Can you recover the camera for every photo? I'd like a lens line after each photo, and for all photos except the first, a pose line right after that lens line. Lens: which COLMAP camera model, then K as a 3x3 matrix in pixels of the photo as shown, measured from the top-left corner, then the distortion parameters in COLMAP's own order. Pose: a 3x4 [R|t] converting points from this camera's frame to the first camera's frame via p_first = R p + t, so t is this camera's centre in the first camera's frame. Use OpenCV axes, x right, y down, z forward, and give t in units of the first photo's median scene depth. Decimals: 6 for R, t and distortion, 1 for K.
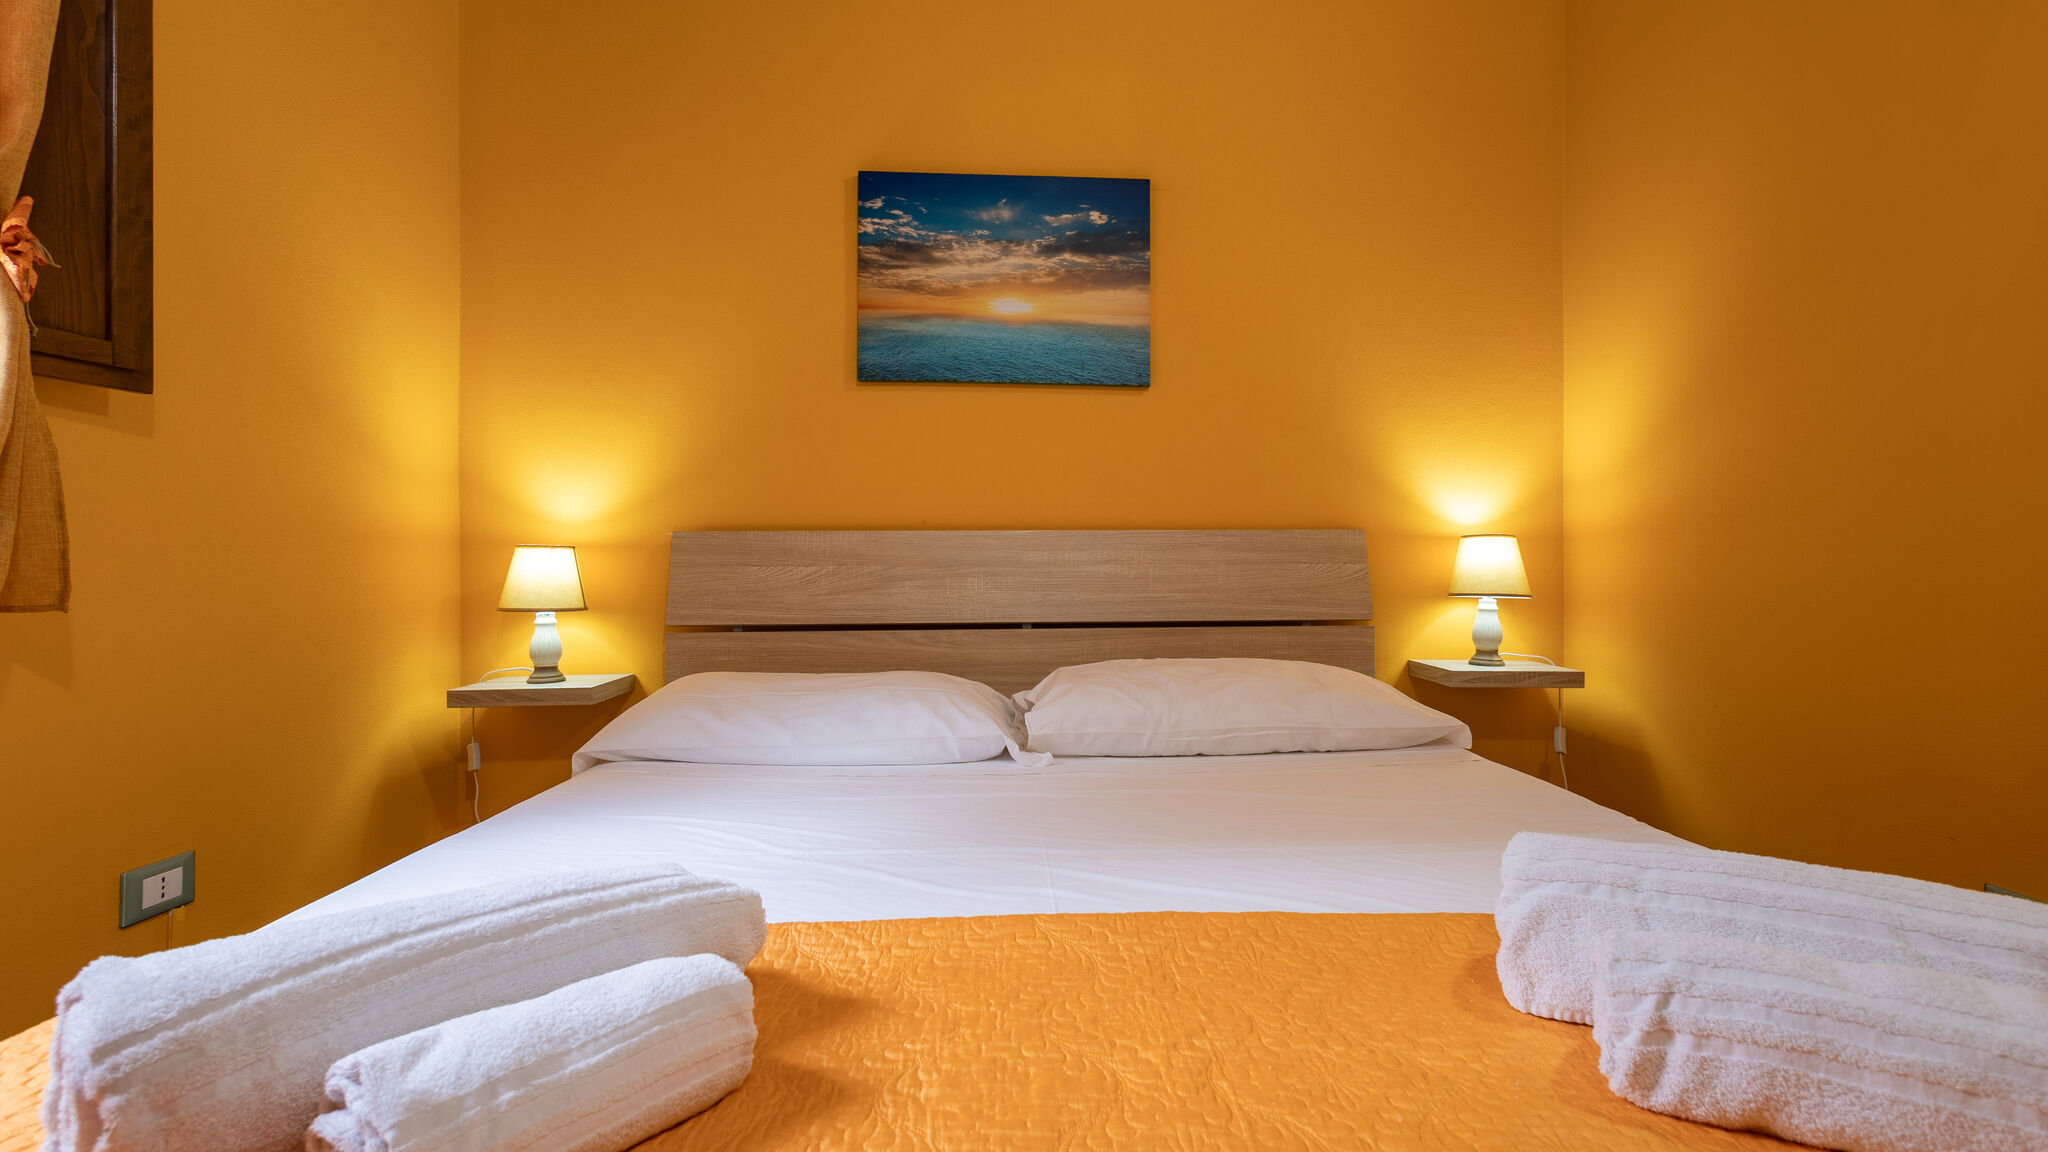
lens RADIAL K [[955.7, 0, 1023.1], [0, 955.7, 567.4], [0, 0, 1]] dist [0.001785, 0.000117]
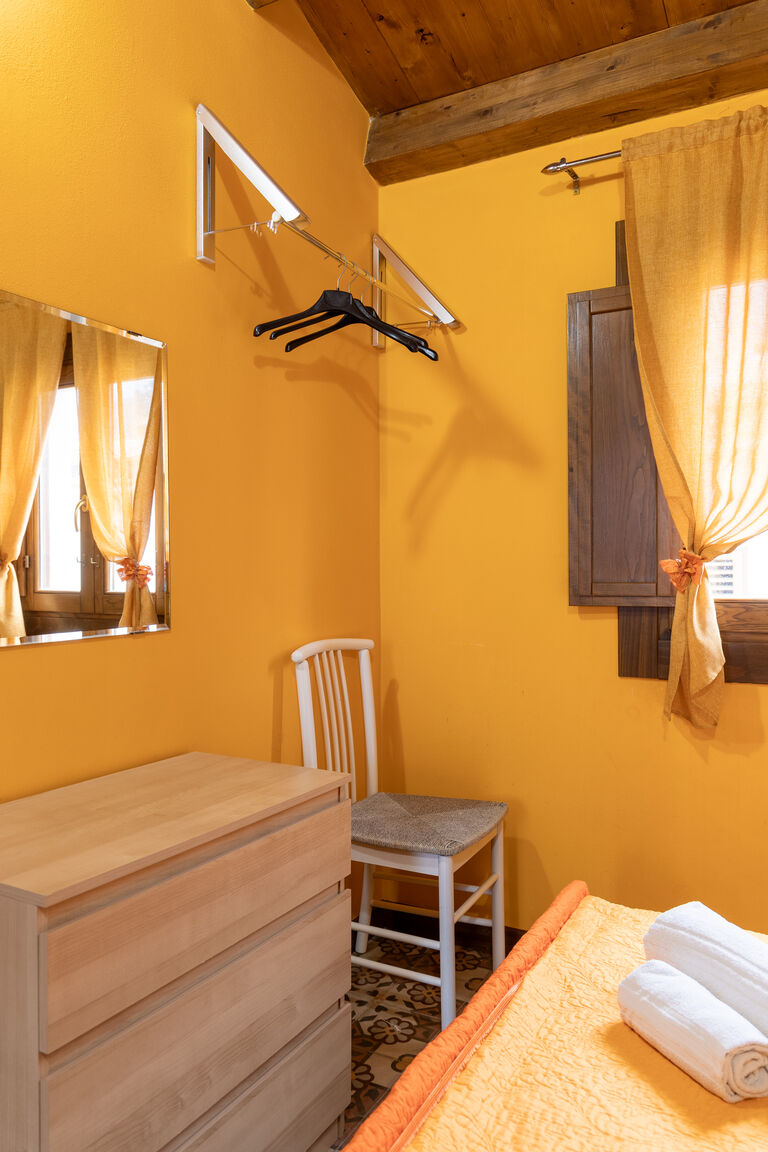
lens RADIAL K [[808.4, 0, 387.5], [0, 808.4, 584.6], [0, 0, 1]] dist [-0.010508, 0.001964]
pose [[-0.514491, 0.009474, -0.857443, 0.397354], [-0.000150, 0.999938, 0.011139, -0.143534], [0.857496, 0.005859, -0.514458, 0.345164]]
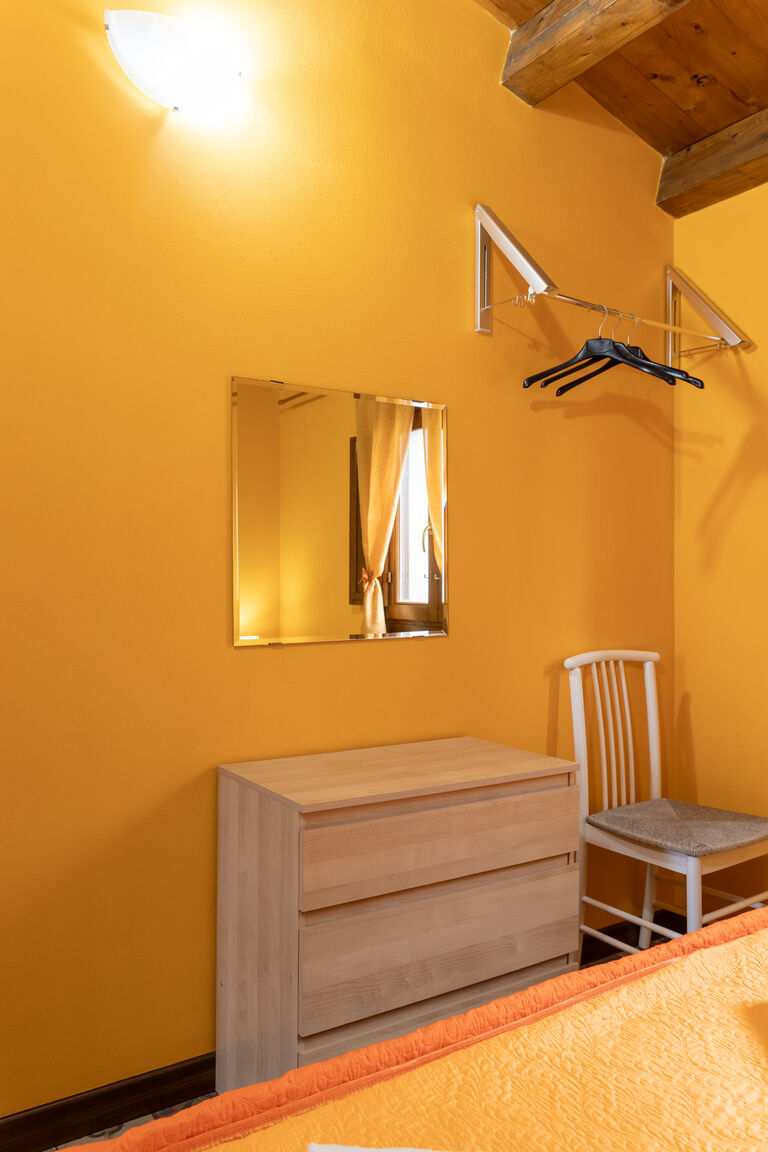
lens RADIAL K [[841.1, 0, 400.9], [0, 841.1, 587.3], [0, 0, 1]] dist [-0.012277, -0.007137]
pose [[-0.849695, -0.004487, -0.527255, 0.413154], [-0.005630, 0.999984, 0.000563, -0.148555], [0.527244, 0.003446, -0.849707, 0.574324]]
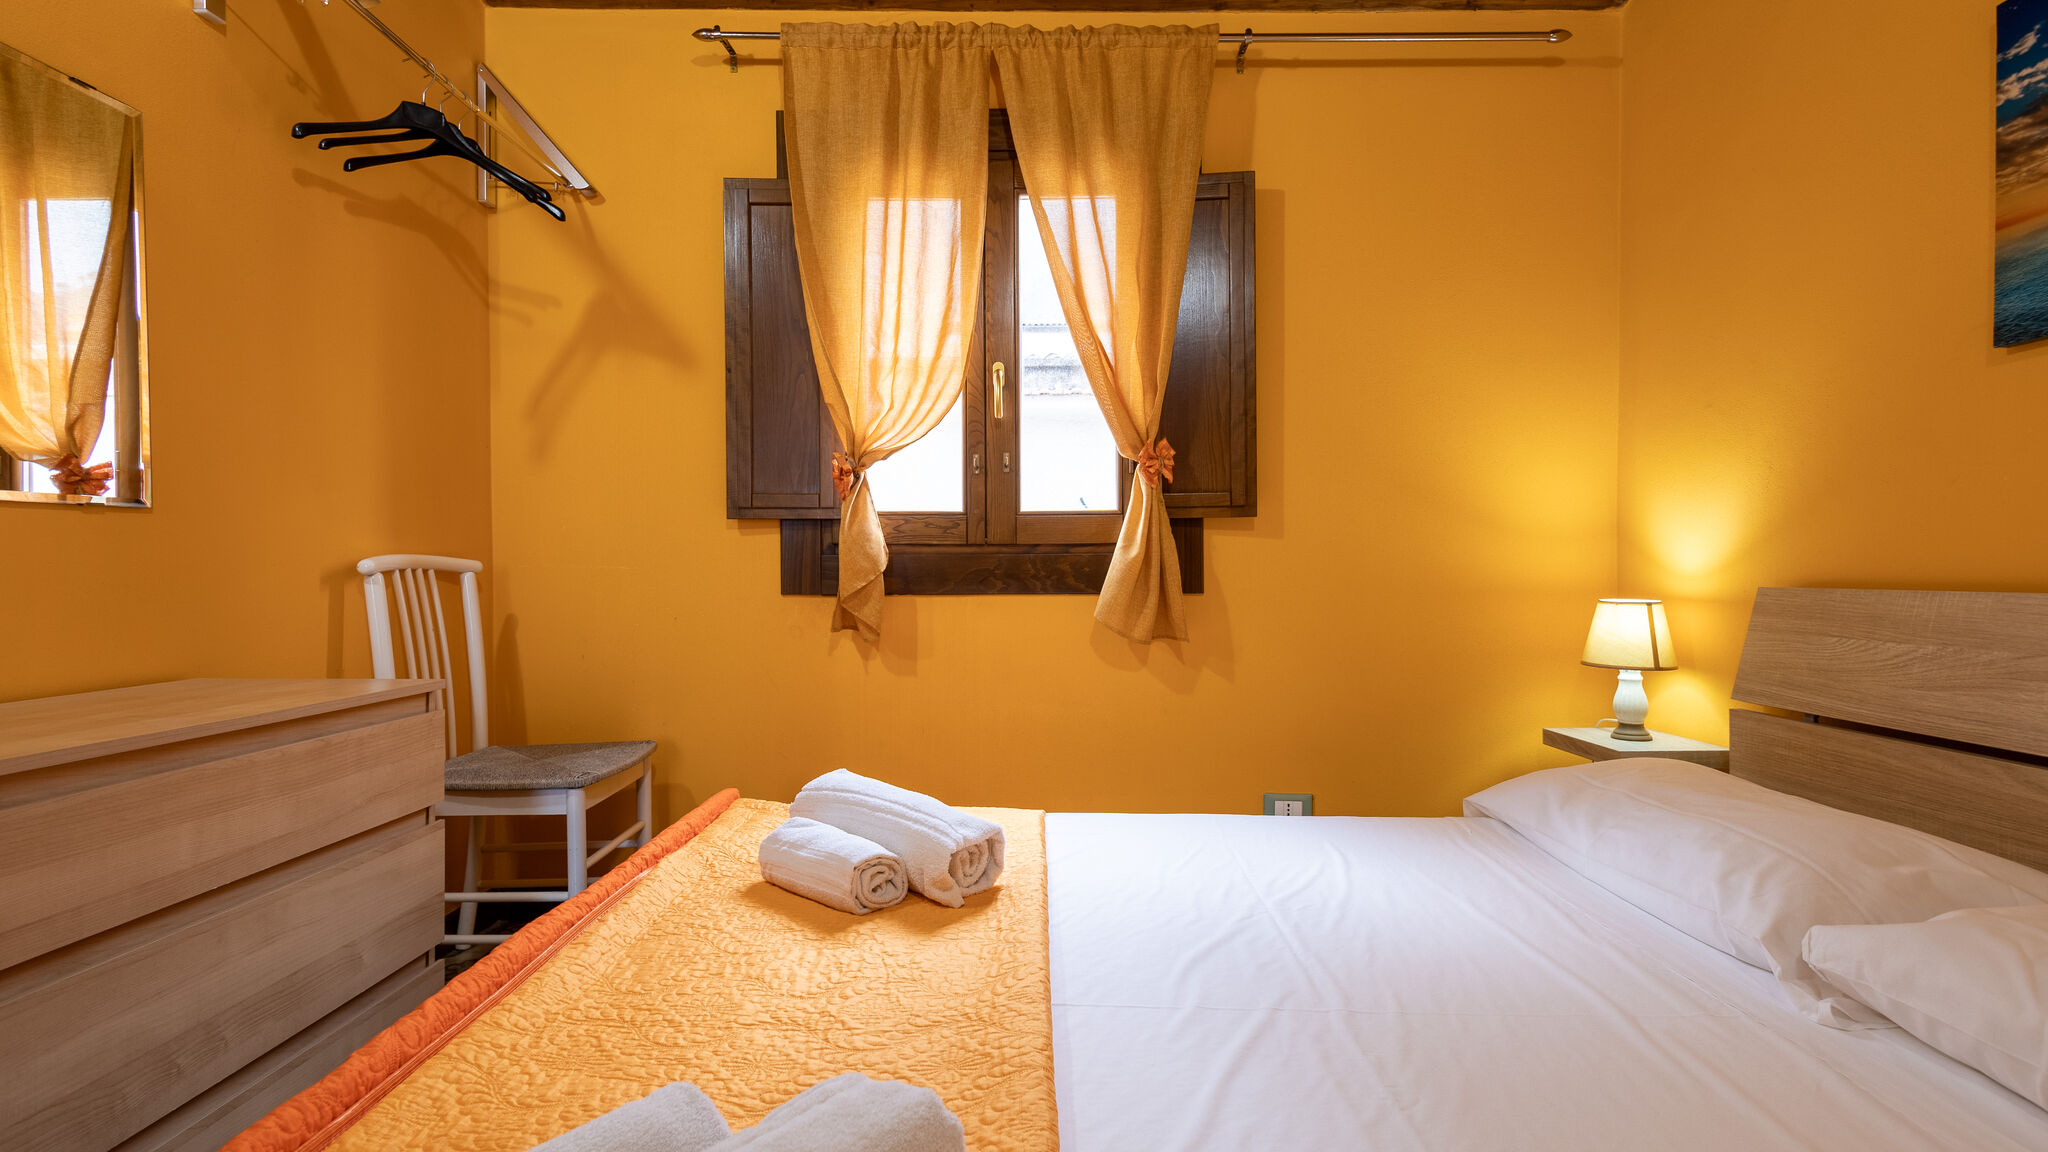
lens RADIAL K [[929.5, 0, 1019.9], [0, 929.5, 578.0], [0, 0, 1]] dist [0.005630, 0.000116]
pose [[-0.045667, 0.010084, -0.998906, 0.461629], [0.000447, 0.999949, 0.010074, -0.053801], [0.998957, 0.000013, -0.045669, 0.400925]]
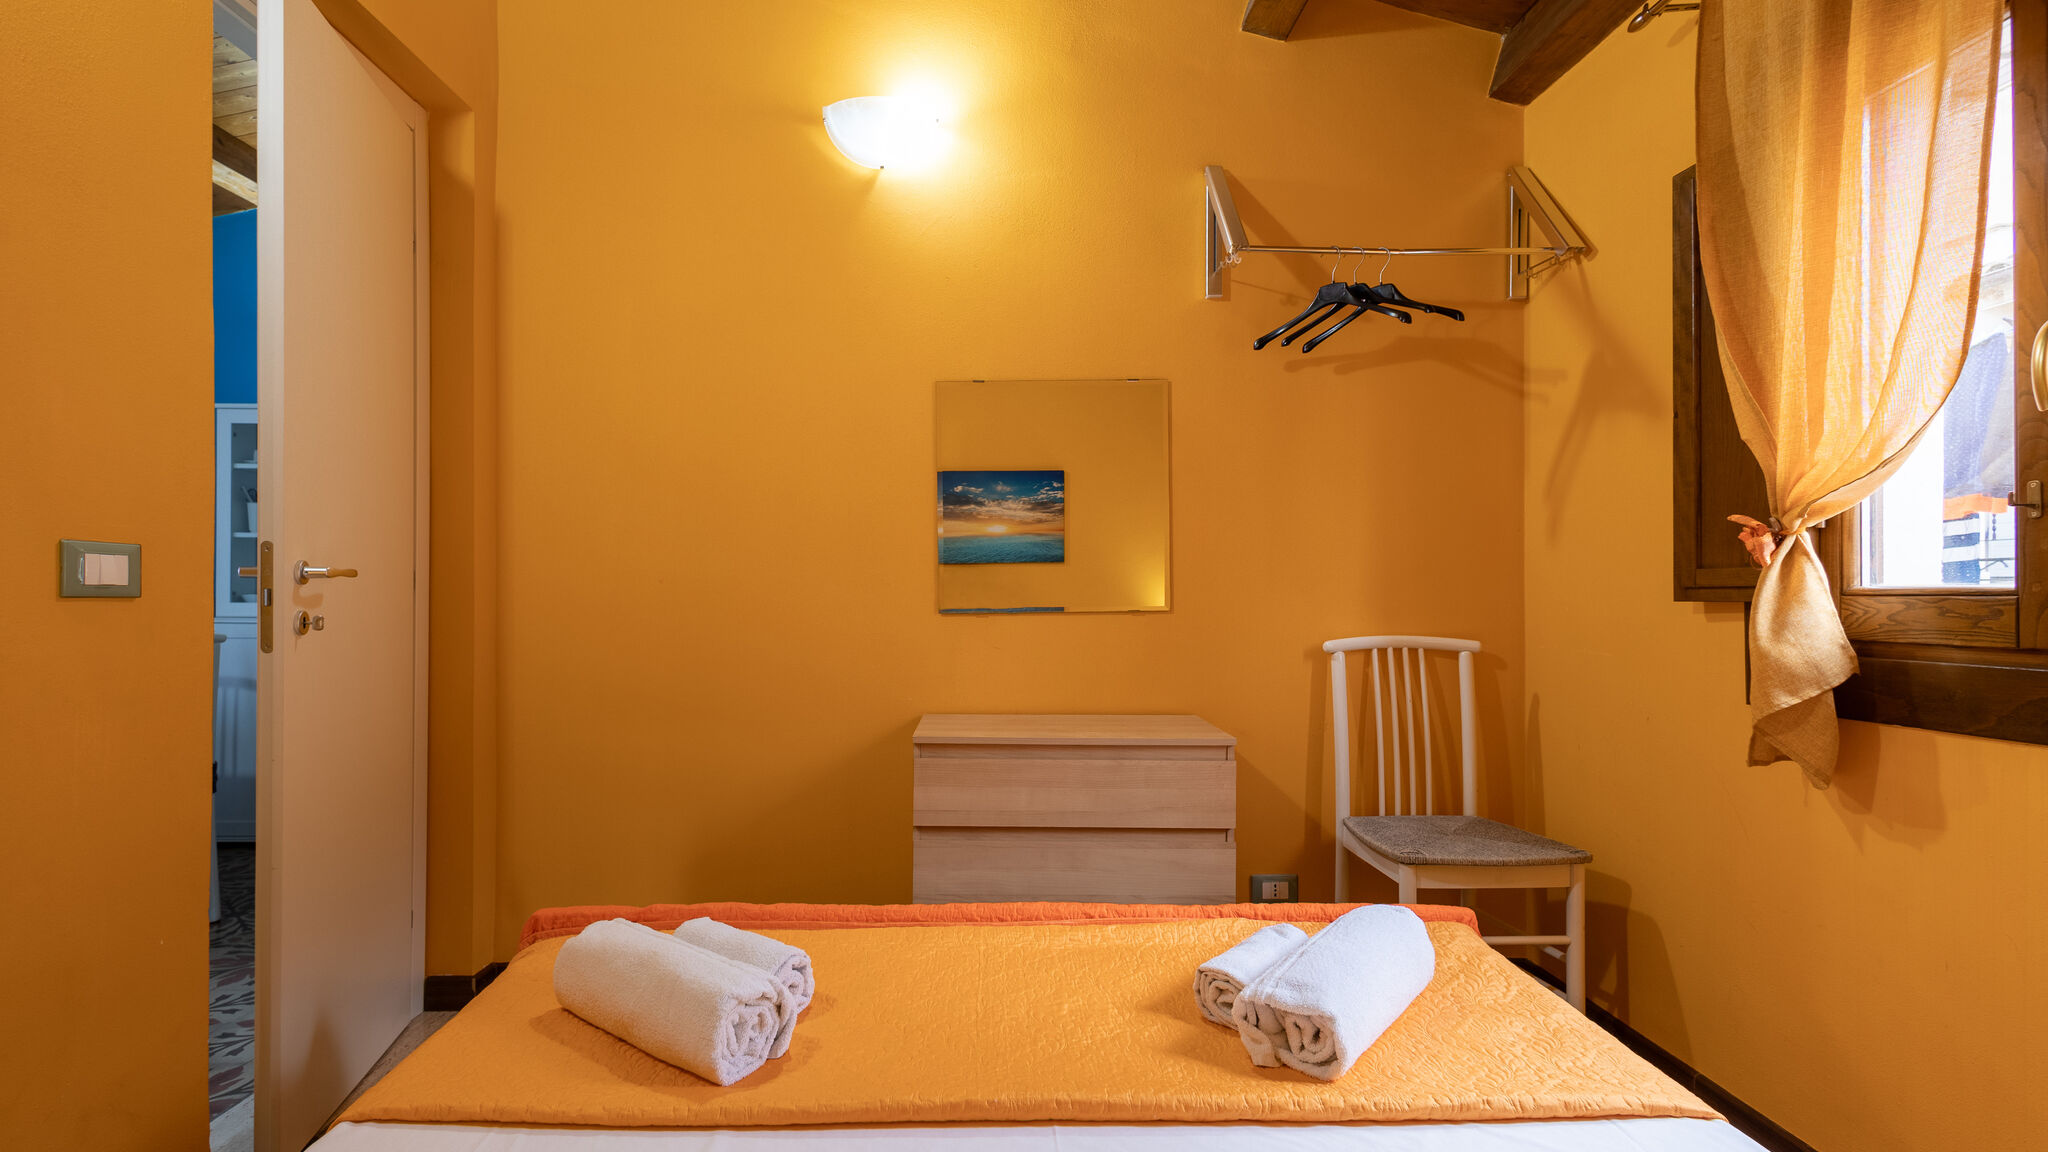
lens RADIAL K [[970.0, 0, 1017.1], [0, 970.0, 597.7], [0, 0, 1]] dist [0.001755, 0.000302]
pose [[-0.999882, -0.003743, 0.014898, 0.023884], [-0.003714, 0.999991, 0.001973, -0.110673], [-0.014906, 0.001918, -0.999887, 0.885957]]
